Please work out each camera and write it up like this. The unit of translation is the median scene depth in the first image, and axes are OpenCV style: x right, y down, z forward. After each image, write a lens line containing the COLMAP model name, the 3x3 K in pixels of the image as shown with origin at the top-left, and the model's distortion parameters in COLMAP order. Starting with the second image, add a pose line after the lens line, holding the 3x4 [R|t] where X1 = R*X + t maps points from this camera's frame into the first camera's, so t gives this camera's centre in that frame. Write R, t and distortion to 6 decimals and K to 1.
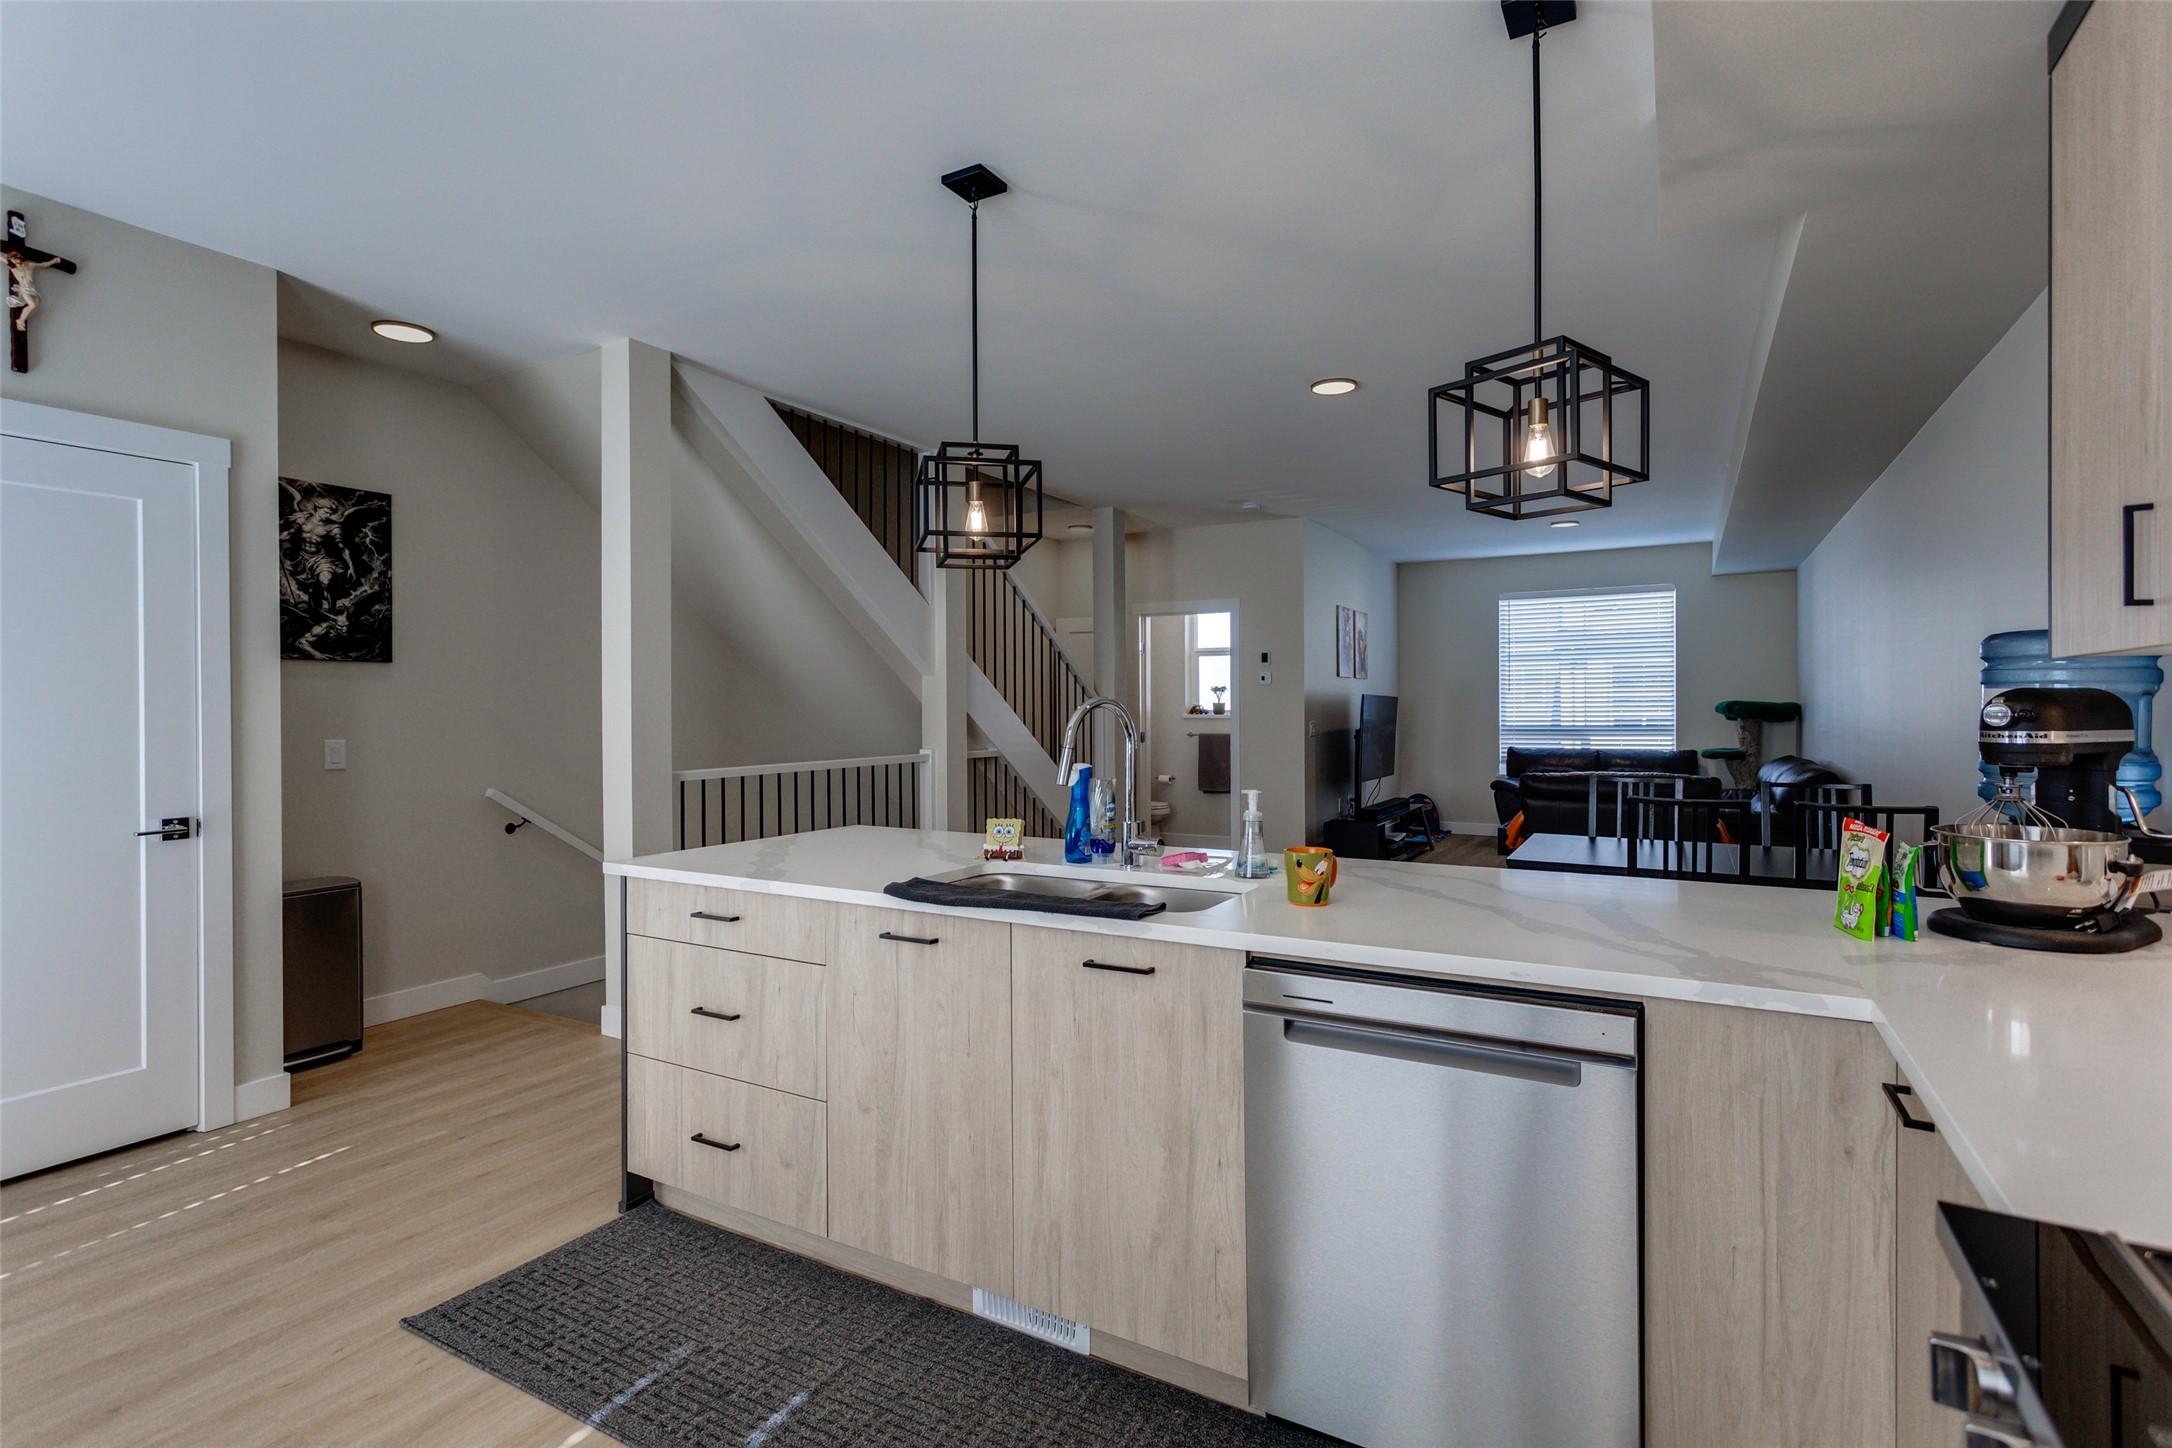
lens RADIAL K [[1039.9, 0, 1078.3], [0, 1039.9, 711.8], [0, 0, 1]] dist [0.009265, 0.000036]
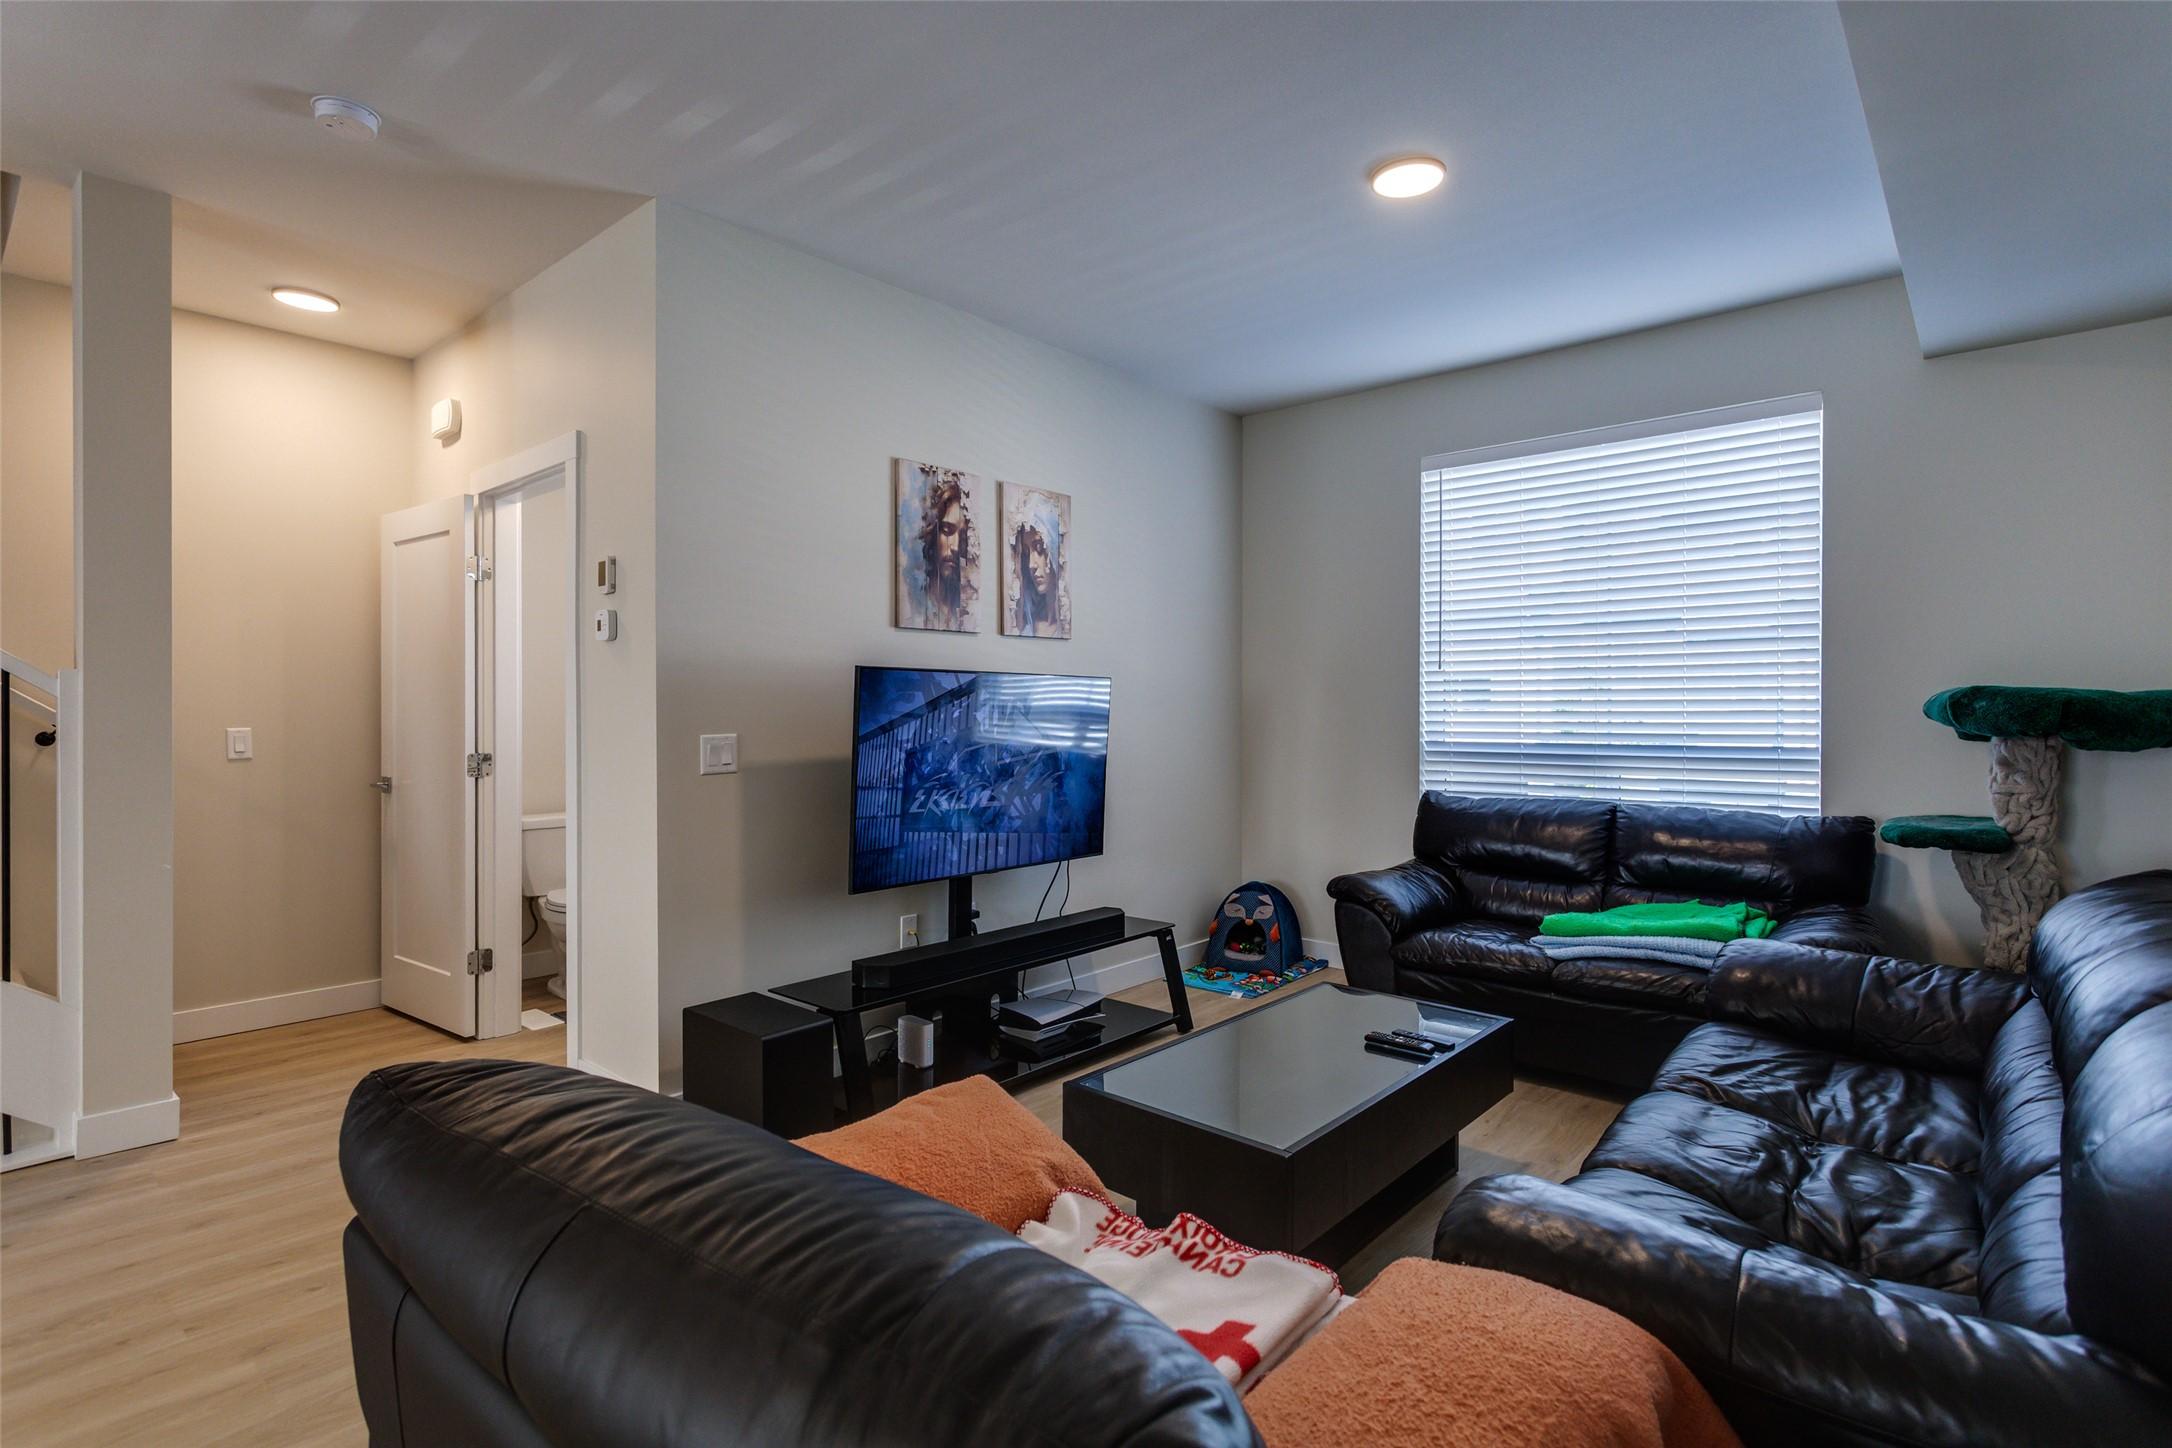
lens RADIAL K [[1039.9, 0, 1088.7], [0, 1039.9, 693.1], [0, 0, 1]] dist [0.009265, 0.000036]
pose [[0.980571, 0.006346, -0.196061, 1.282997], [-0.009605, 0.999831, -0.015675, 0.000003], [0.195929, 0.017254, 0.980466, 1.891179]]
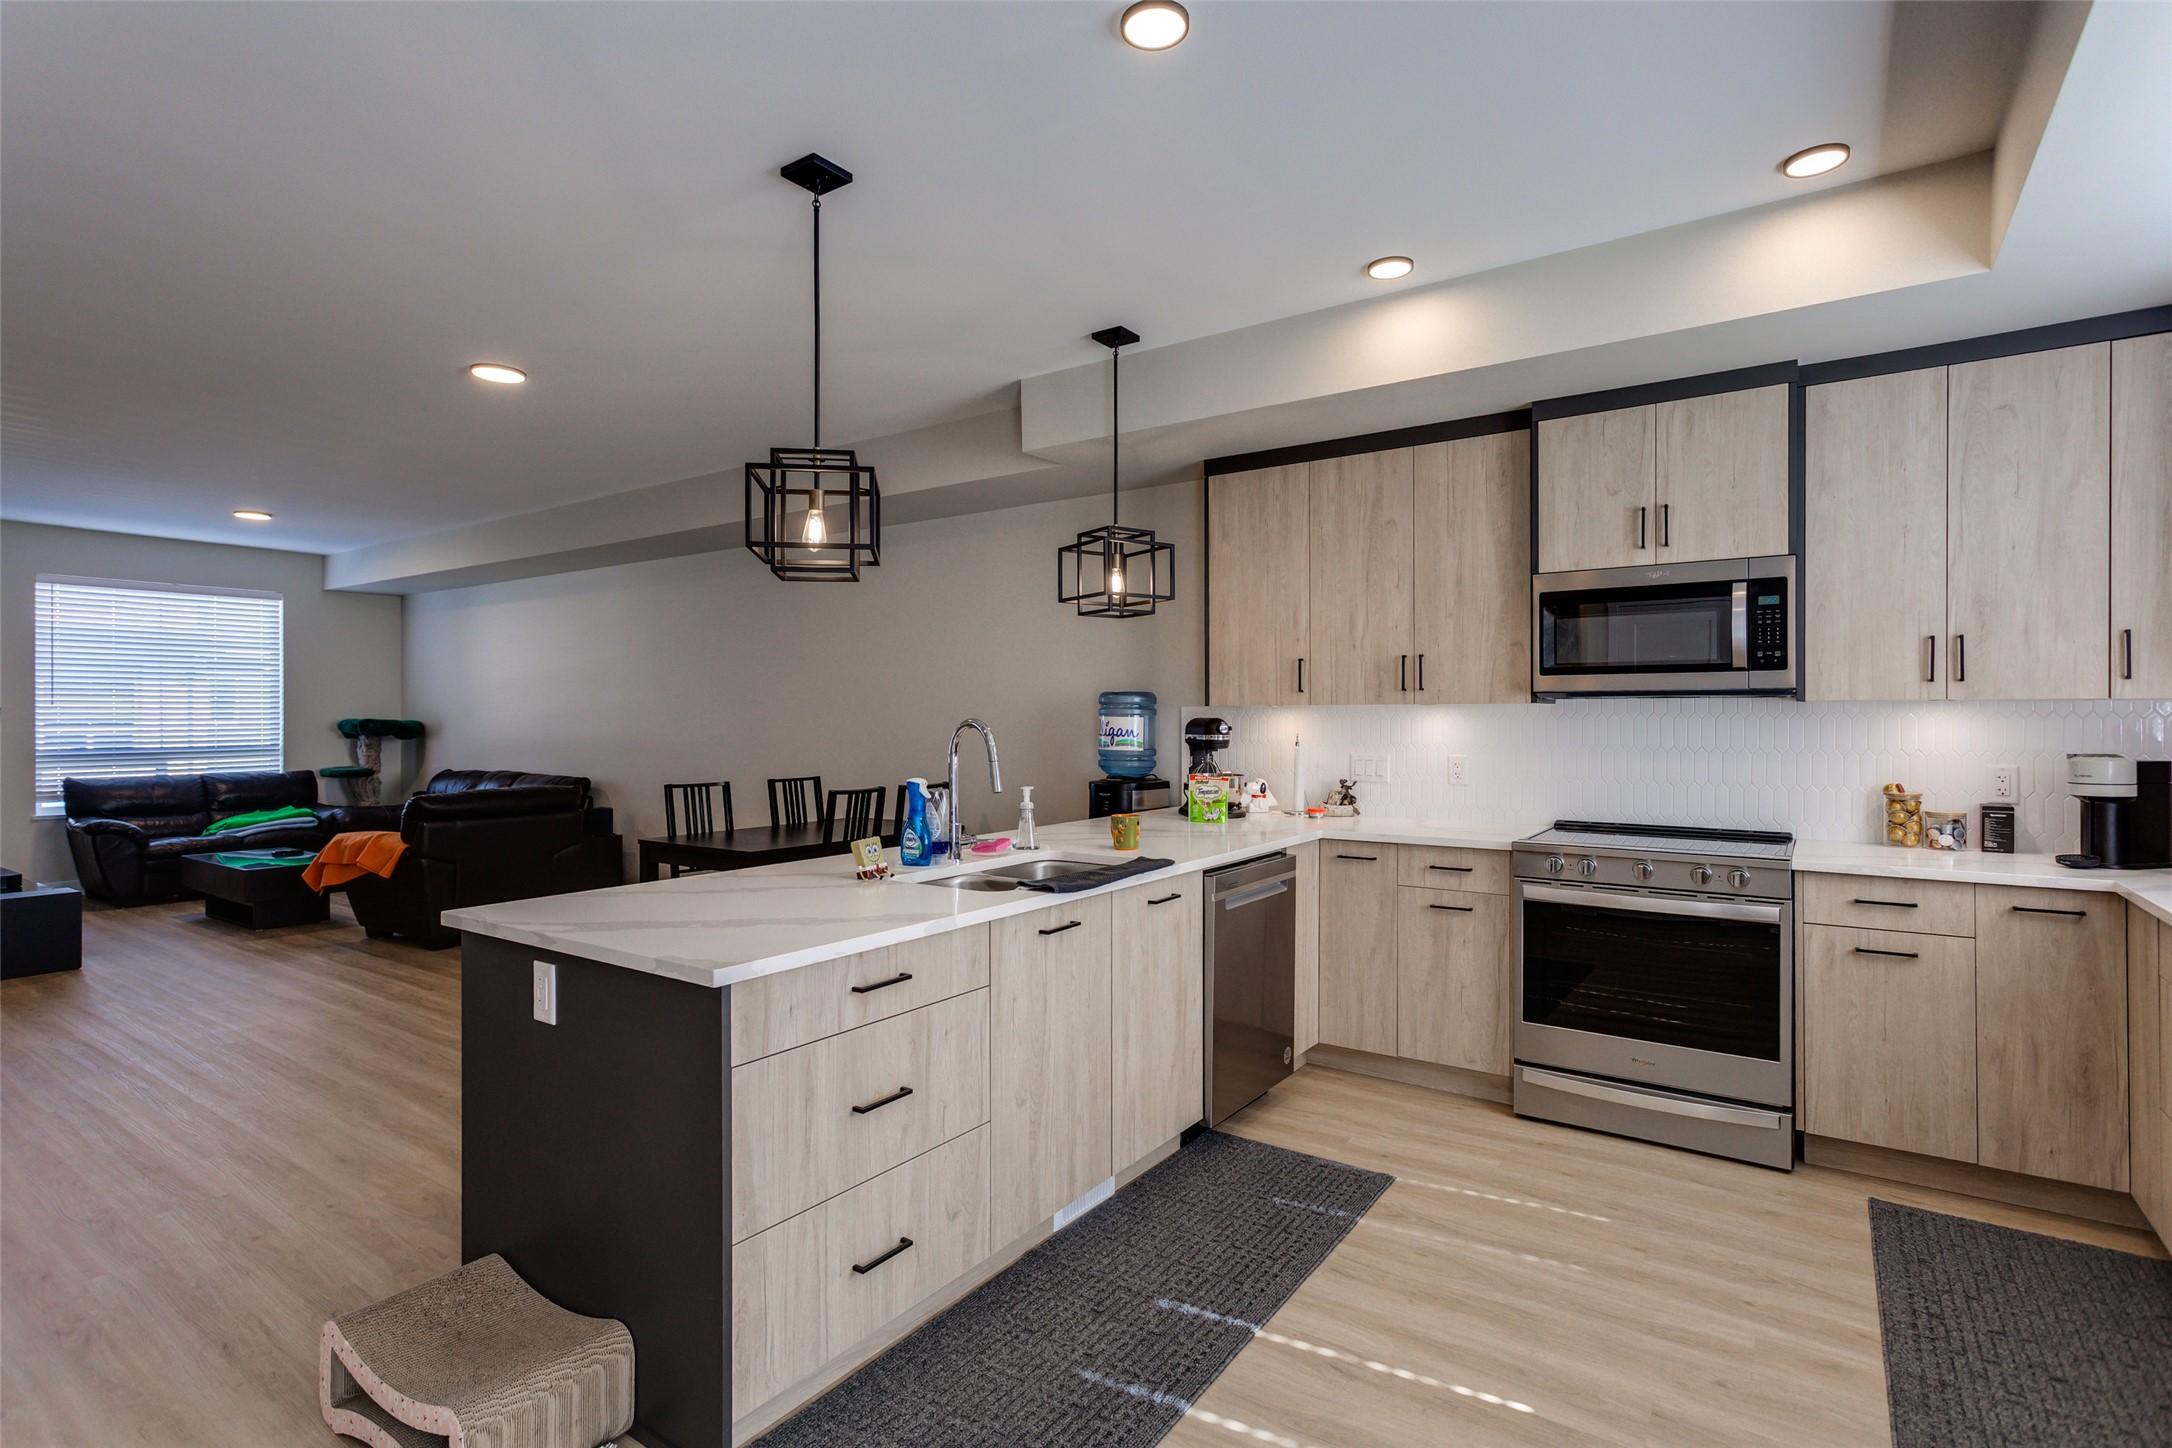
lens RADIAL K [[1039.9, 0, 1084.8], [0, 1039.9, 711.3], [0, 0, 1]] dist [0.009265, 0.000036]
pose [[0.090542, 0.012211, 0.995818, -1.015804], [0.004648, 0.999909, -0.012684, -0.007306], [-0.995882, 0.005777, 0.090477, 0.665912]]
